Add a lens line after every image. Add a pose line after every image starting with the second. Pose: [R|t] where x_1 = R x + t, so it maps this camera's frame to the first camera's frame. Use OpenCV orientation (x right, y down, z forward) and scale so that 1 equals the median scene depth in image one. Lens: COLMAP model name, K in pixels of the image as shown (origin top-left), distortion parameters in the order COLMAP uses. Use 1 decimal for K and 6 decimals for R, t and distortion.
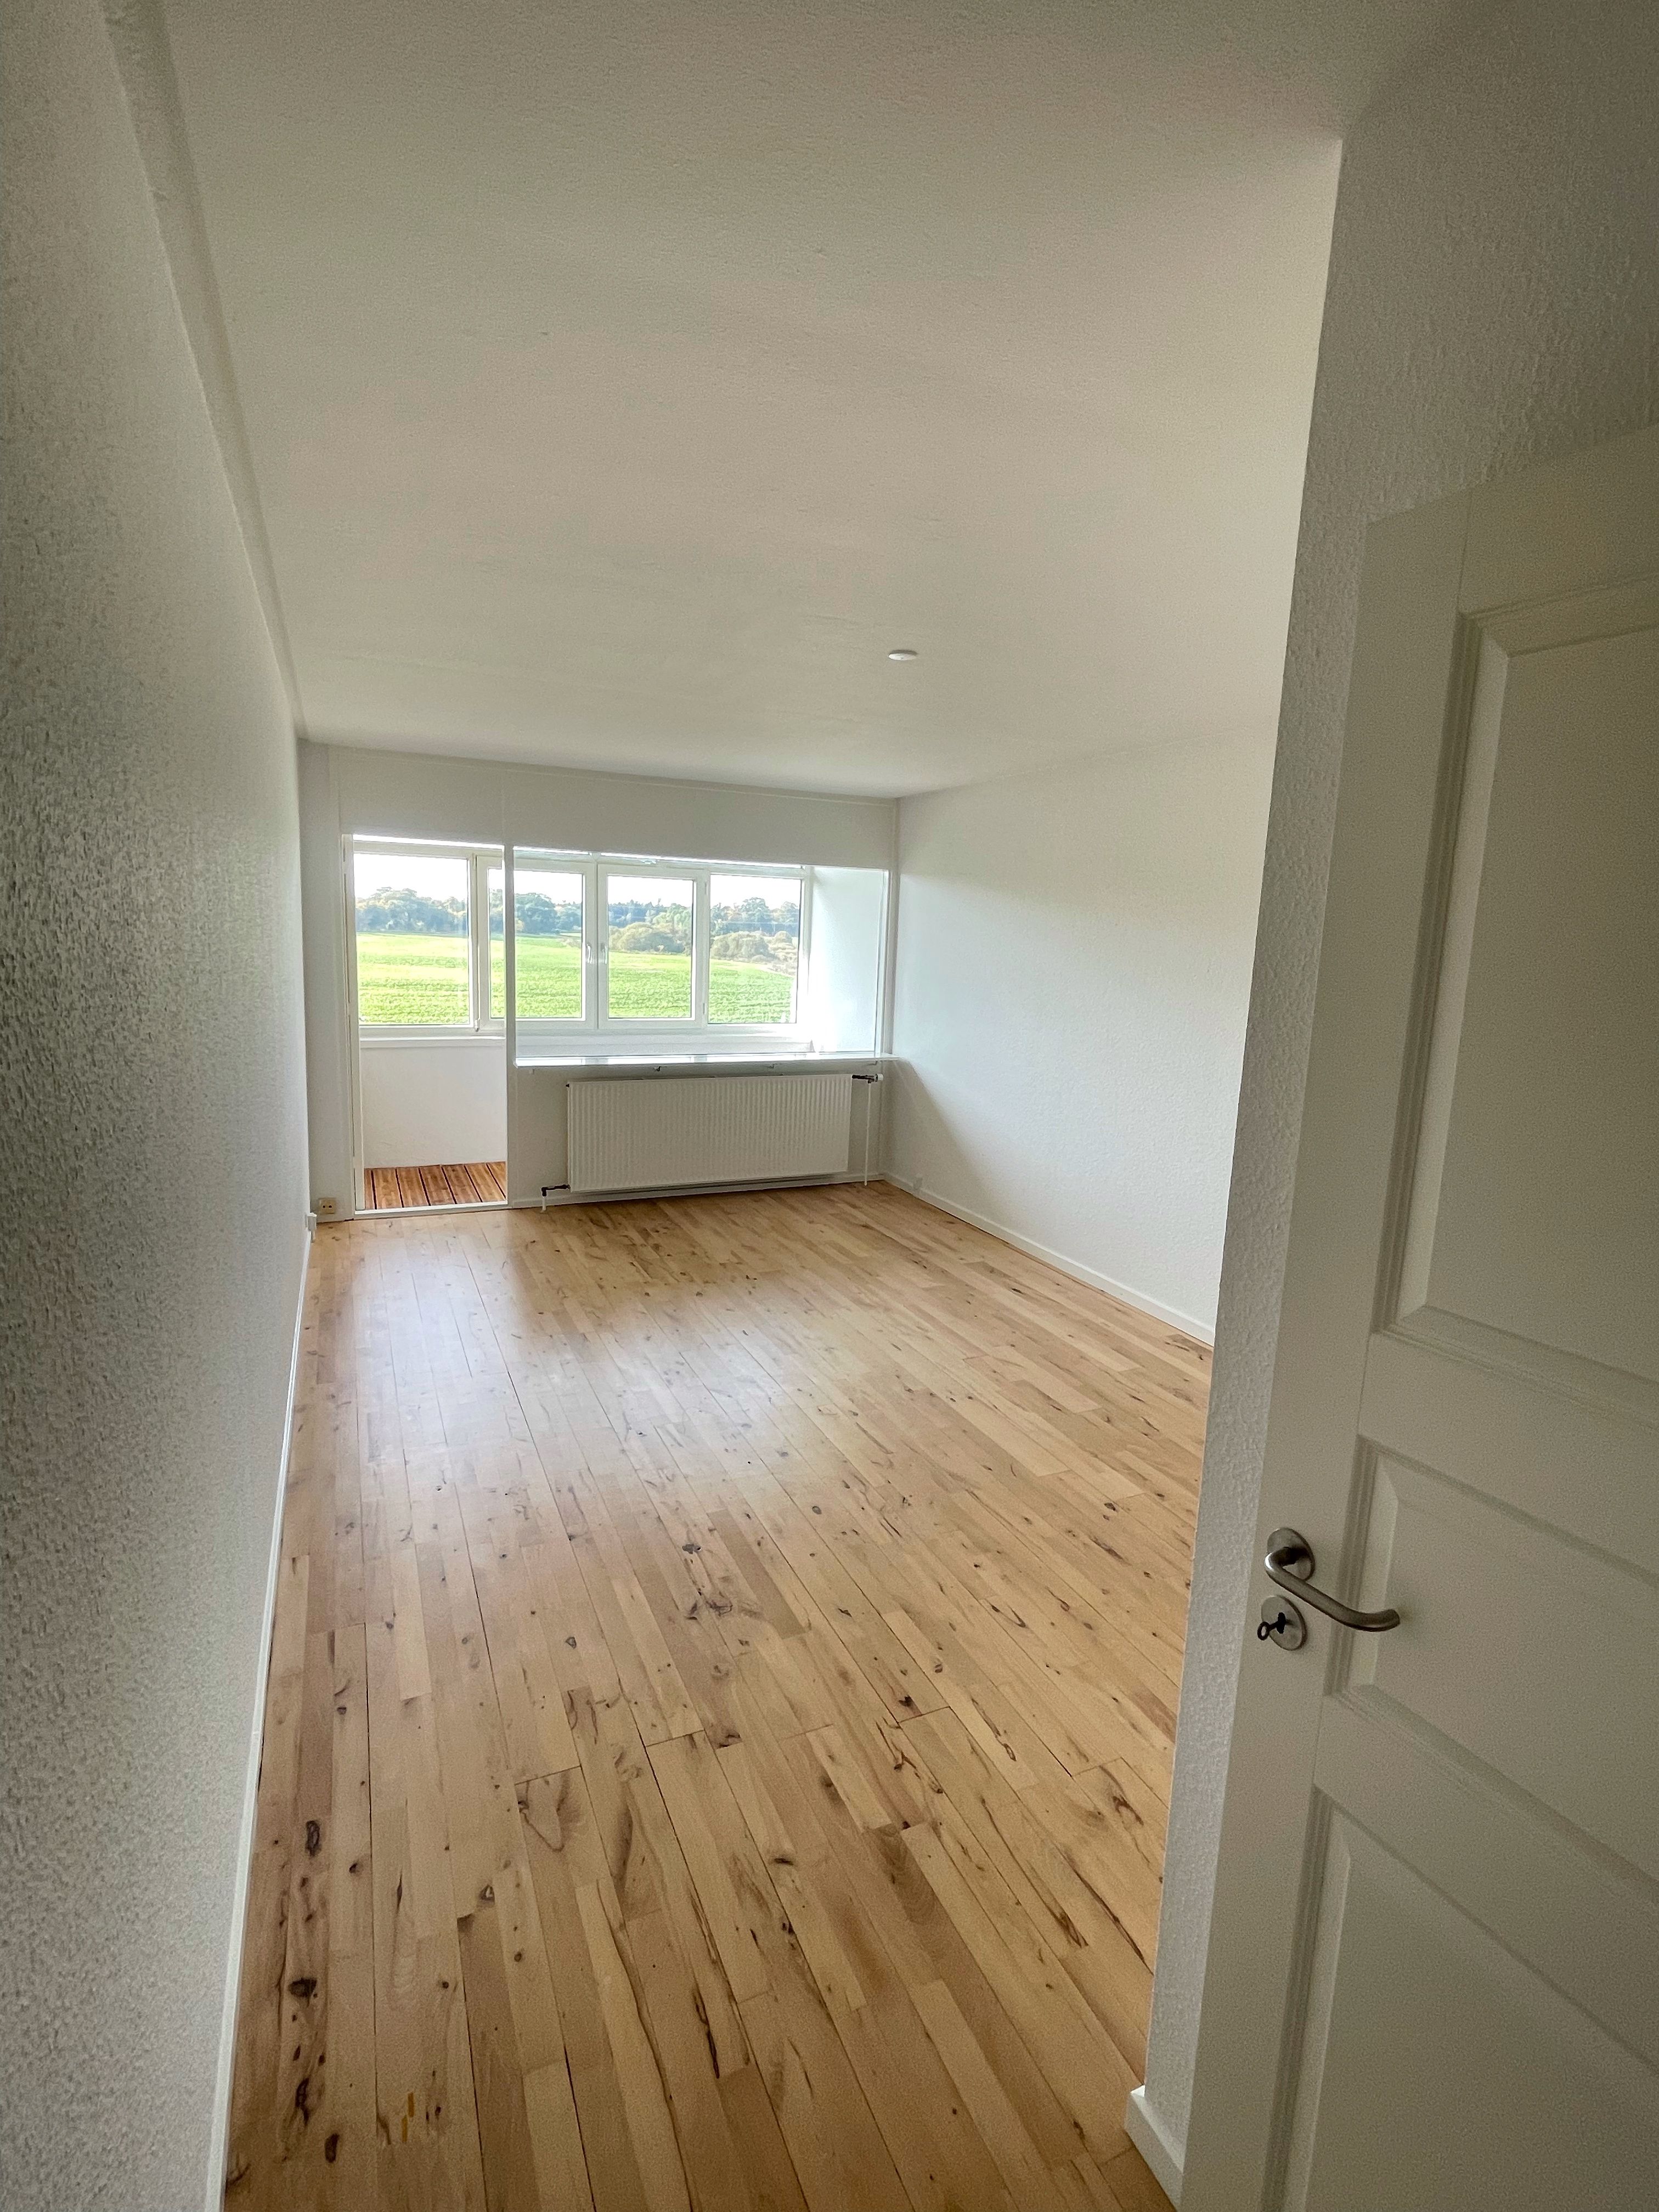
lens RADIAL K [[1052.0, 0, 829.5], [0, 1052.0, 1106.0], [0, 0, 1]] dist [-0.000498, 0.000330]
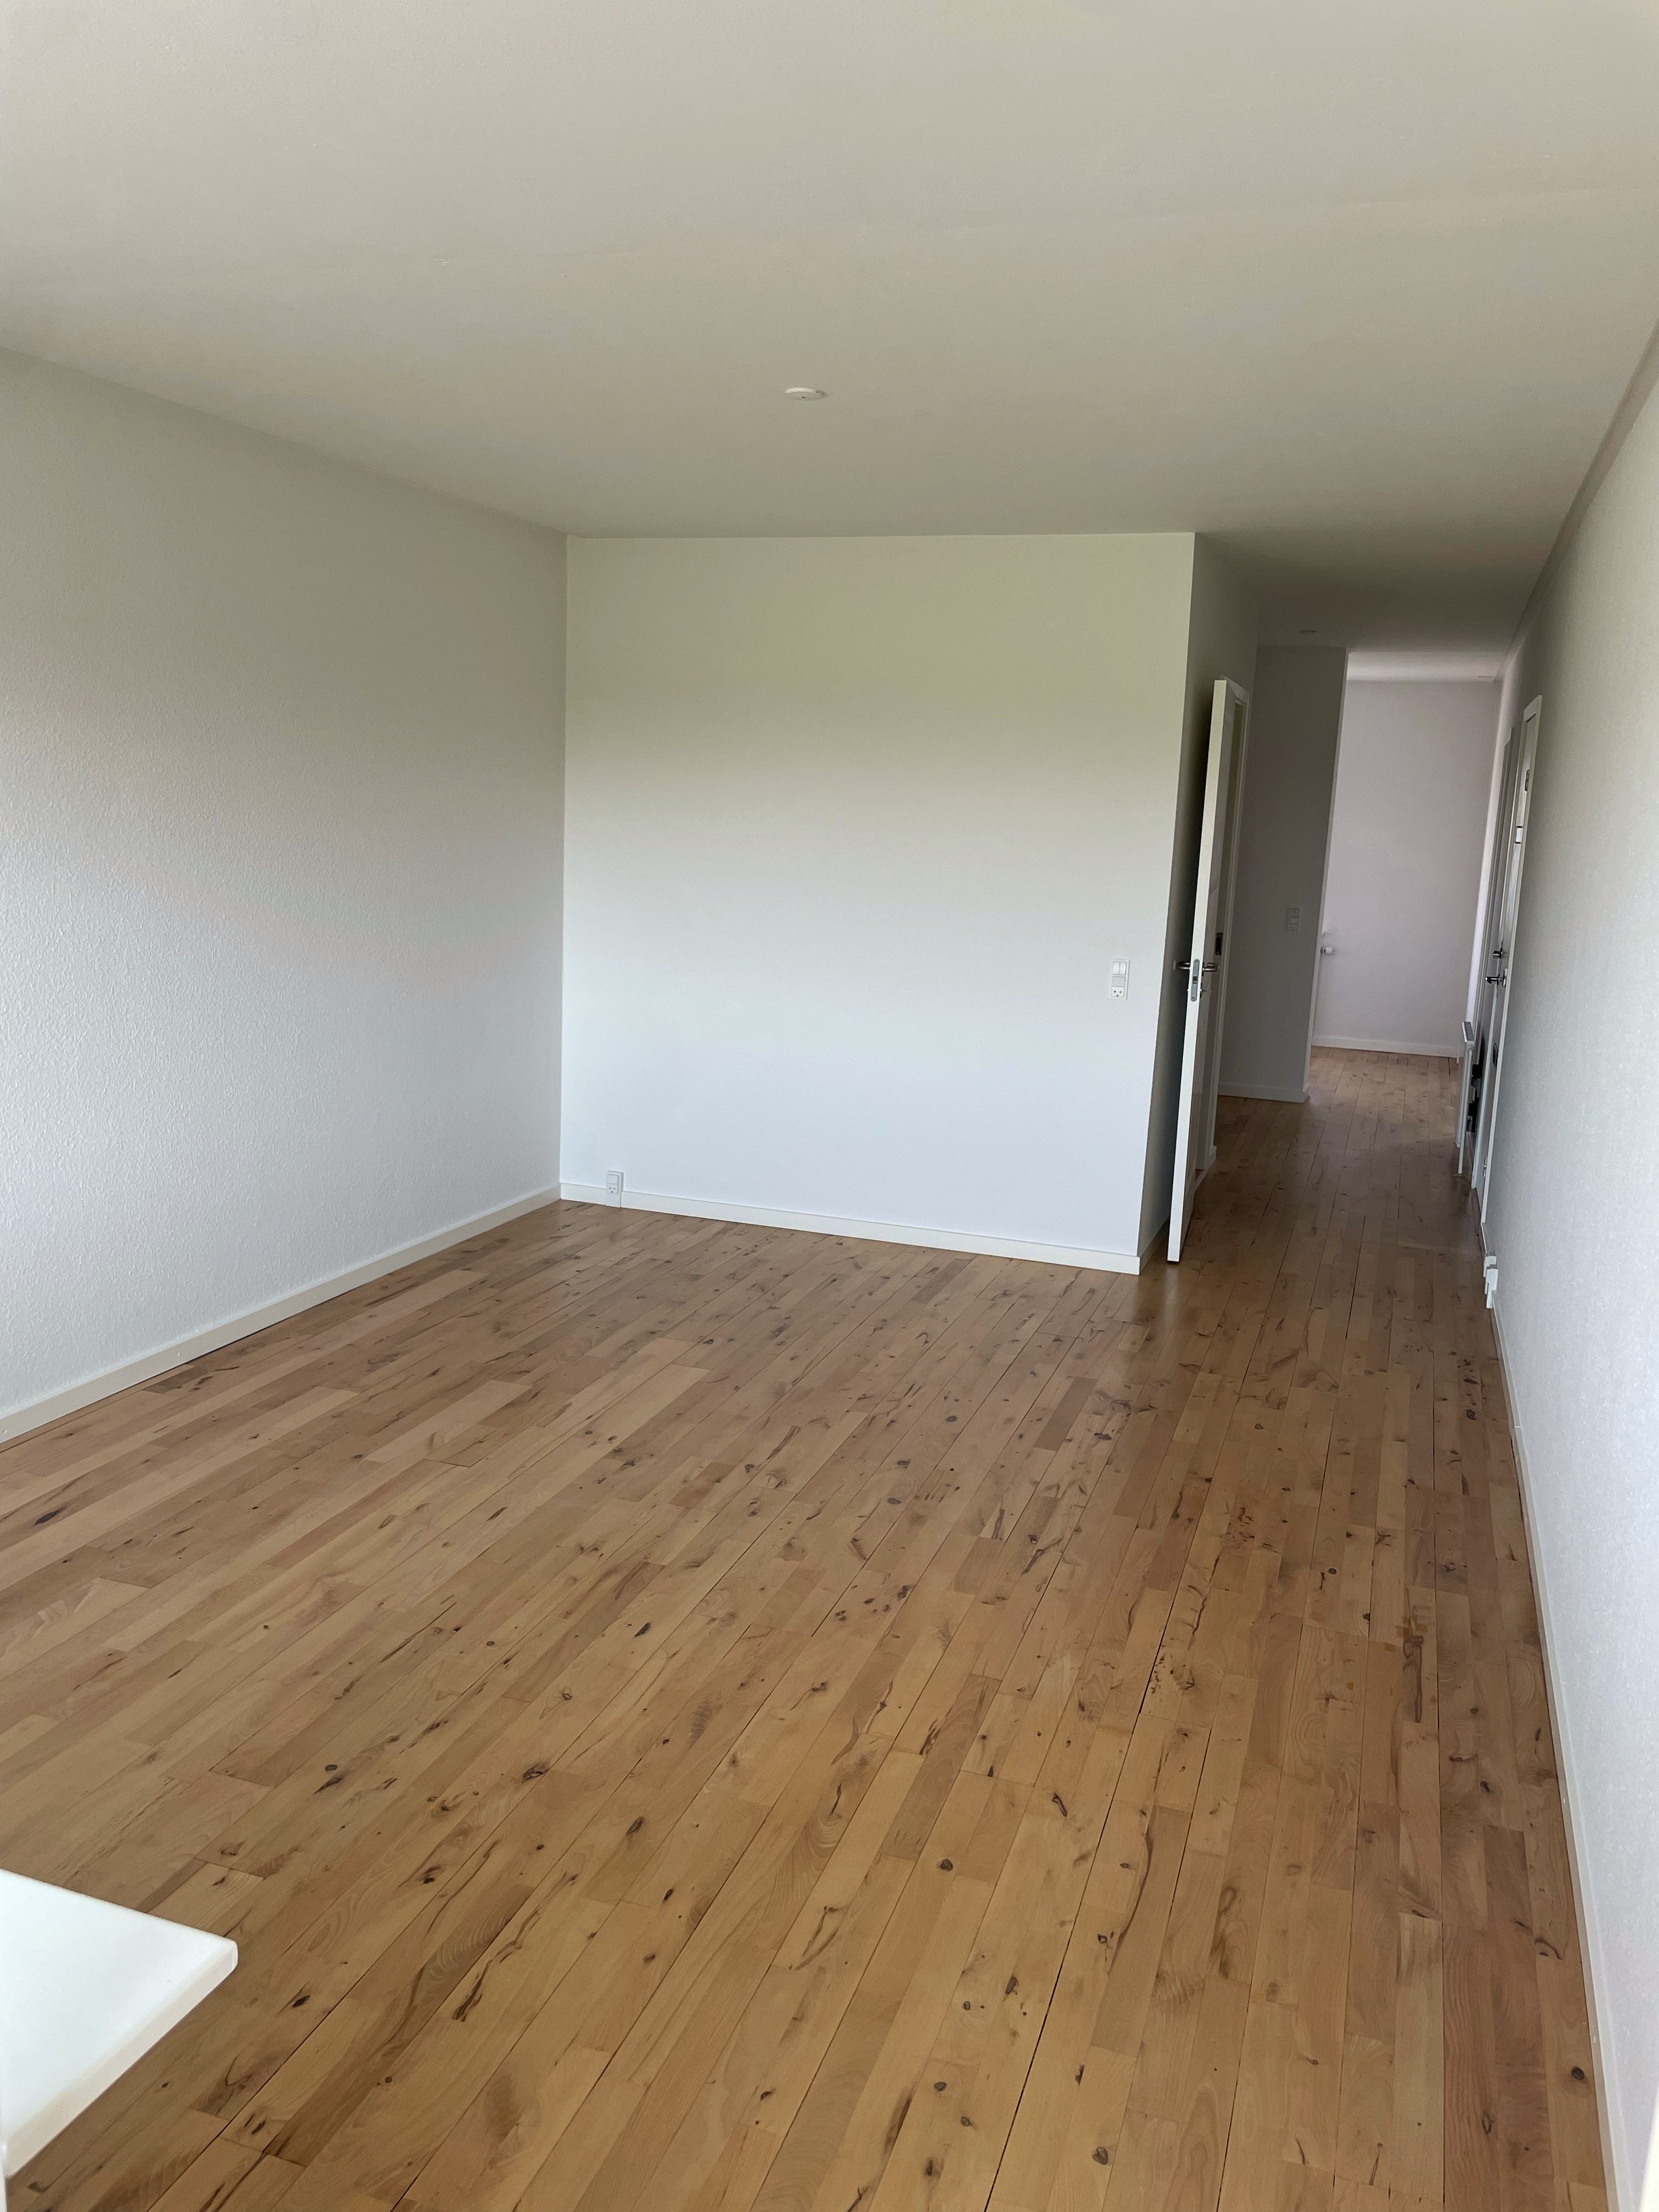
lens RADIAL K [[1698.0, 0, 829.5], [0, 1698.0, 1106.0], [0, 0, 1]] dist [0.033635, -0.004467]
pose [[-0.721210, -0.192403, 0.665460, -0.749117], [0.050663, 0.943430, 0.327679, -0.312468], [-0.690861, 0.270039, -0.670663, 1.723660]]
